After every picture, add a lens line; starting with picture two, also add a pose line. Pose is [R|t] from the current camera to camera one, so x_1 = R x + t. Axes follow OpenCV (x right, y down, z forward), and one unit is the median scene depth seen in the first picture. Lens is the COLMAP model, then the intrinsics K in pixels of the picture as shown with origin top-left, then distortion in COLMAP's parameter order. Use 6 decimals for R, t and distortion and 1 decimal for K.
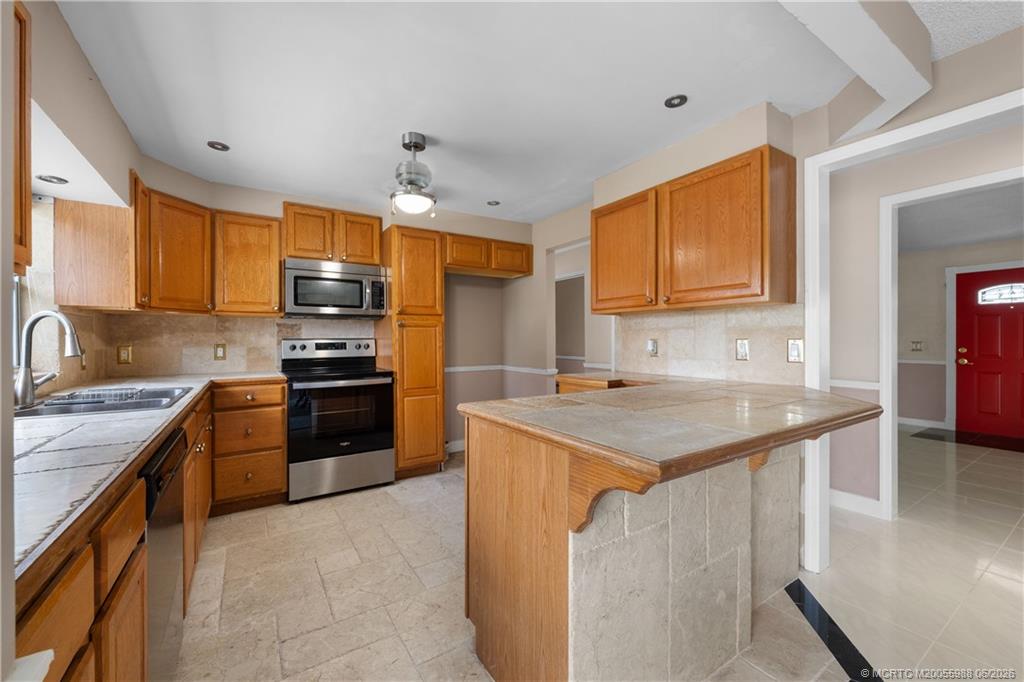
lens RADIAL K [[411.6, 0, 516.0], [0, 411.6, 340.1], [0, 0, 1]] dist [0.000326, -0.000080]
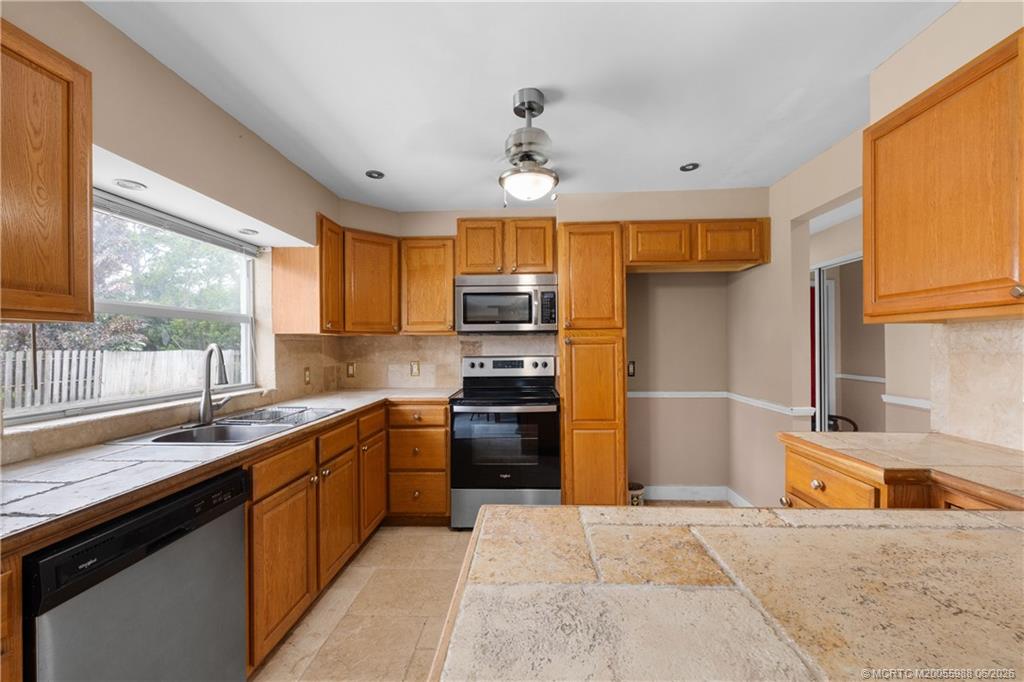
lens RADIAL K [[405.7, 0, 514.5], [0, 405.7, 343.0], [0, 0, 1]] dist [-0.000234, 0.000074]
pose [[0.811021, -0.003480, -0.585006, 0.114768], [0.002138, 0.999993, -0.002984, -0.034261], [0.585013, 0.001170, 0.811023, 0.285477]]
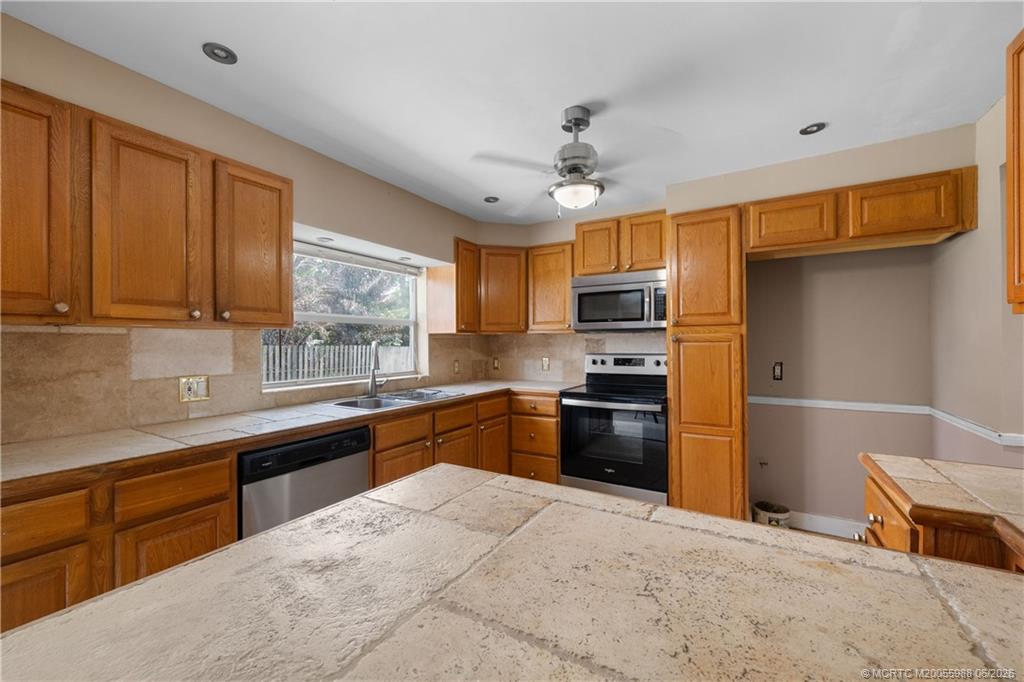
lens RADIAL K [[406.7, 0, 512.0], [0, 406.7, 341.0], [0, 0, 1]] dist [-0.001242, -0.000022]
pose [[0.432344, -0.001577, -0.901707, 0.299337], [0.000462, 0.999999, -0.001528, -0.034874], [0.901708, 0.000244, 0.432344, 0.397060]]
